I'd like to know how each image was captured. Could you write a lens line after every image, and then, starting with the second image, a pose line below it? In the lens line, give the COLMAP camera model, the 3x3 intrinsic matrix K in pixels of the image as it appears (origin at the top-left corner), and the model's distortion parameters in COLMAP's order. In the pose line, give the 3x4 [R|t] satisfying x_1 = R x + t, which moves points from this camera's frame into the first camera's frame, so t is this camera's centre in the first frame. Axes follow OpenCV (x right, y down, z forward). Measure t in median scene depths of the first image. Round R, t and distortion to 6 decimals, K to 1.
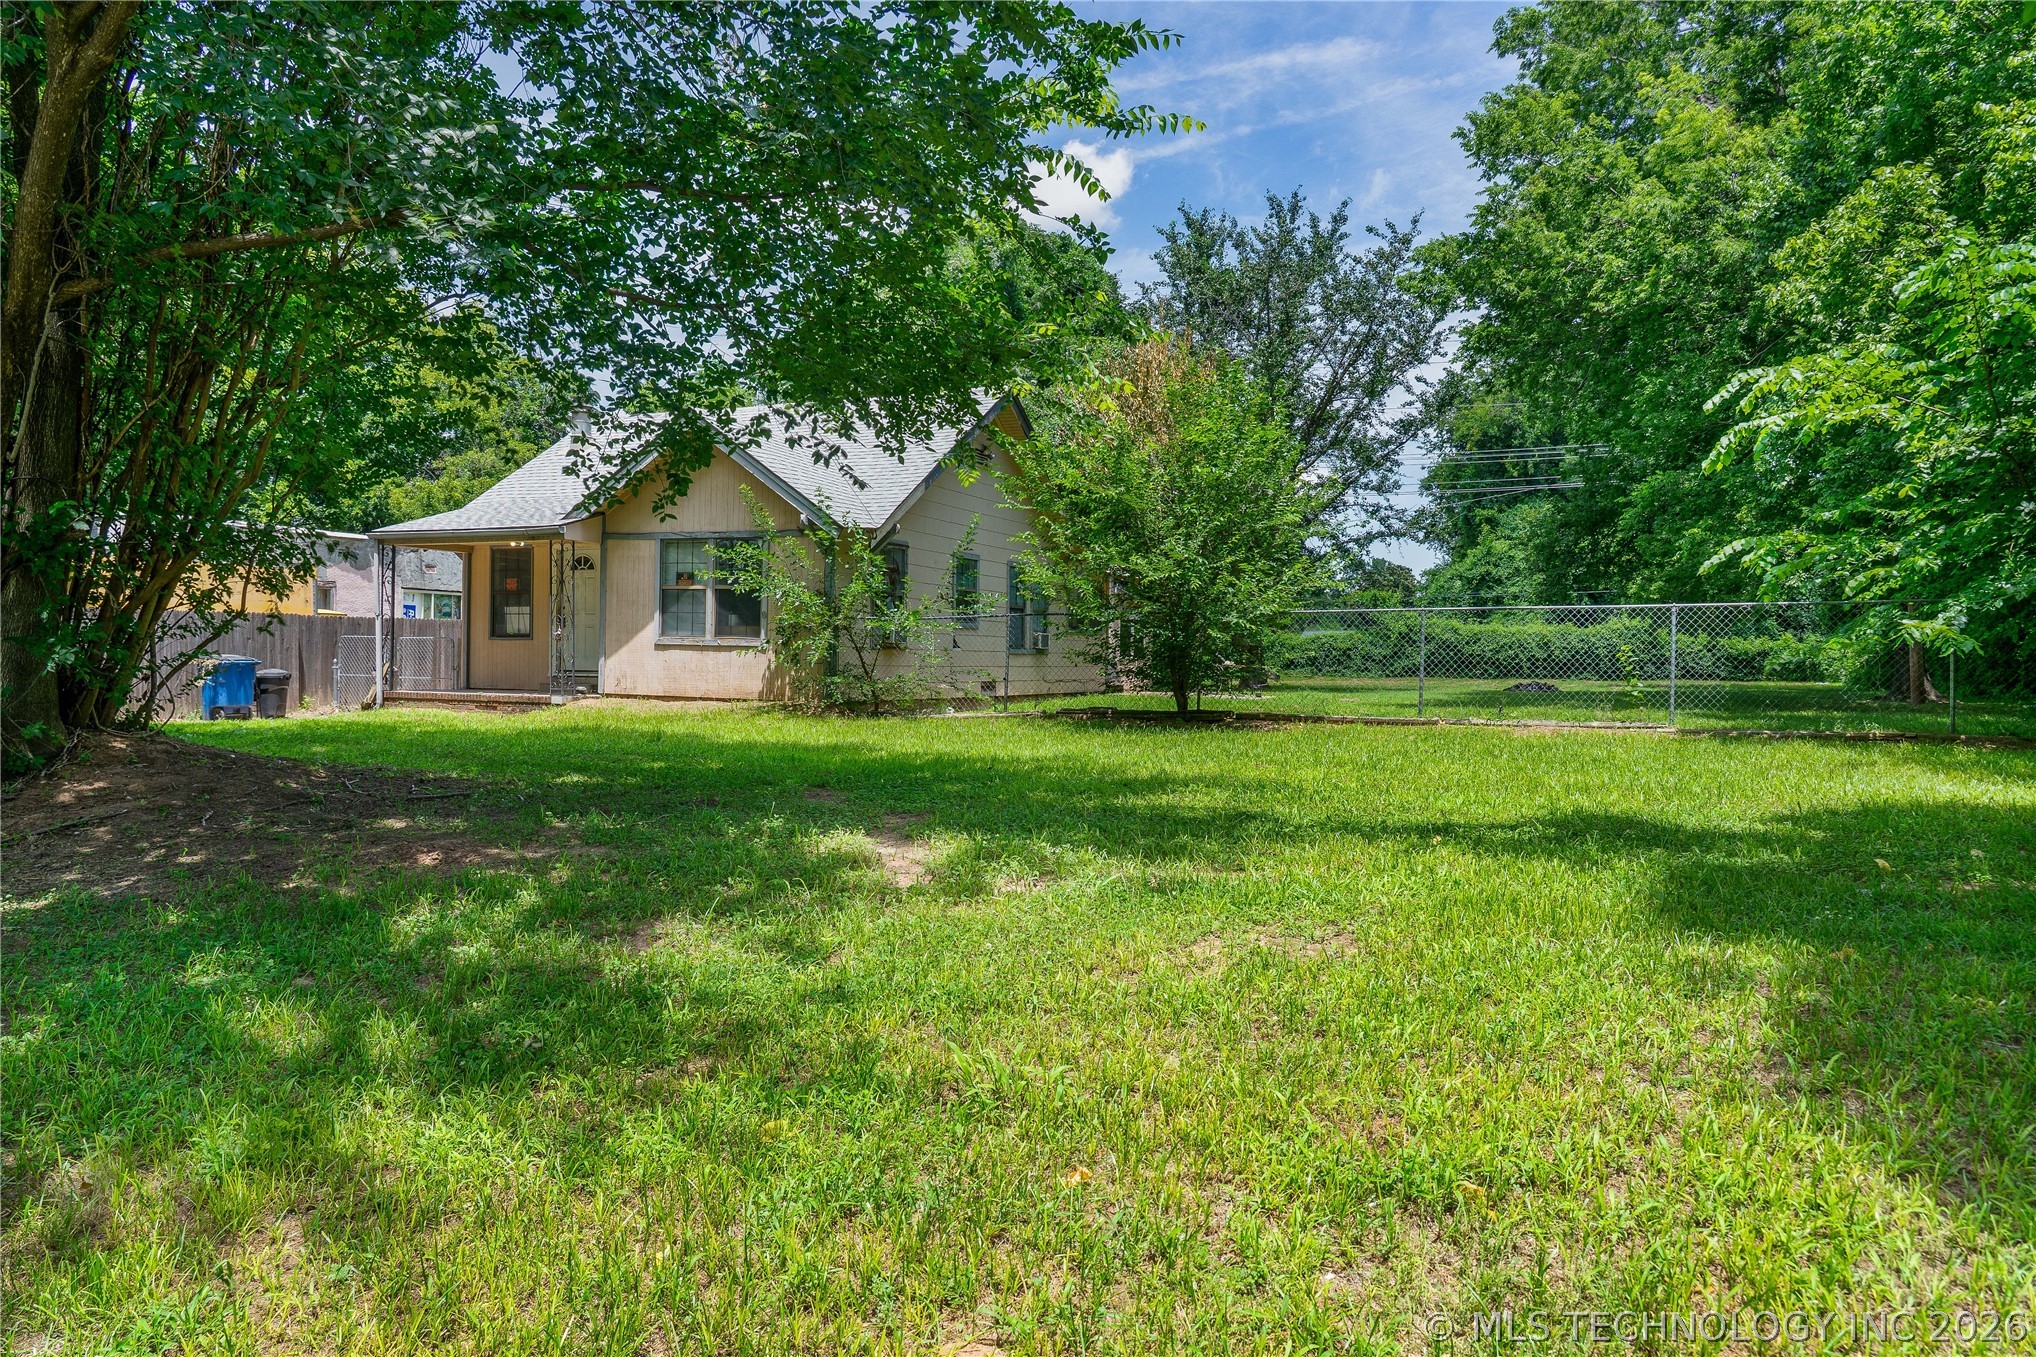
lens RADIAL K [[1412.7, 0, 1017.9], [0, 1412.7, 672.6], [0, 0, 1]] dist [-0.003947, -0.002346]
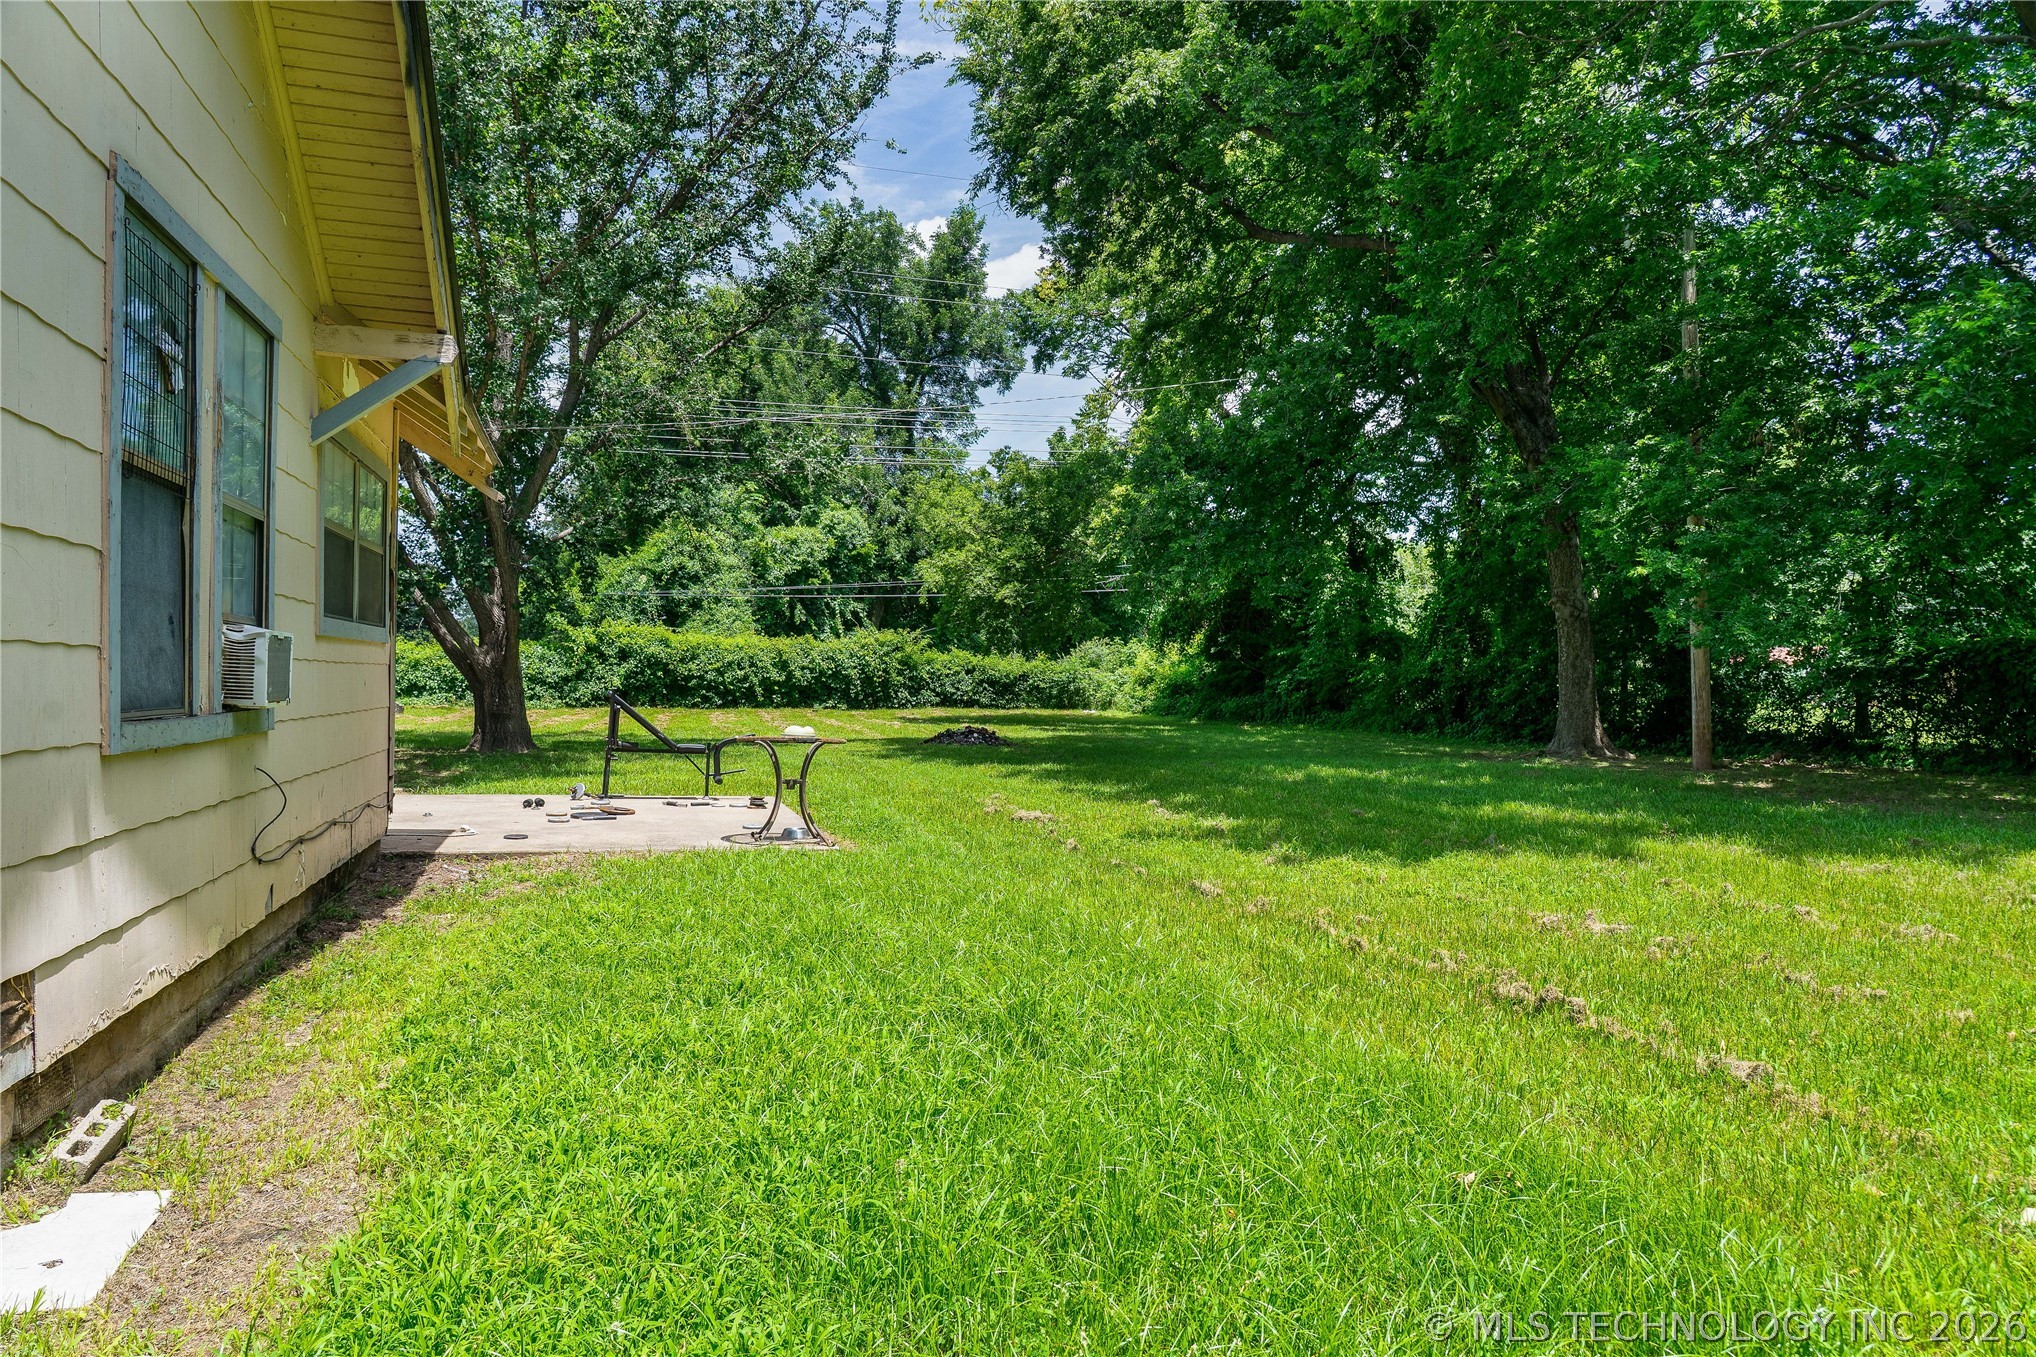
lens RADIAL K [[1412.7, 0, 1020.1], [0, 1412.7, 677.4], [0, 0, 1]] dist [-0.003947, -0.002346]
pose [[0.767114, 0.000456, 0.641510, -0.008253], [0.003812, 0.999979, -0.005268, -0.007291], [-0.641499, 0.006487, 0.767096, 0.315167]]
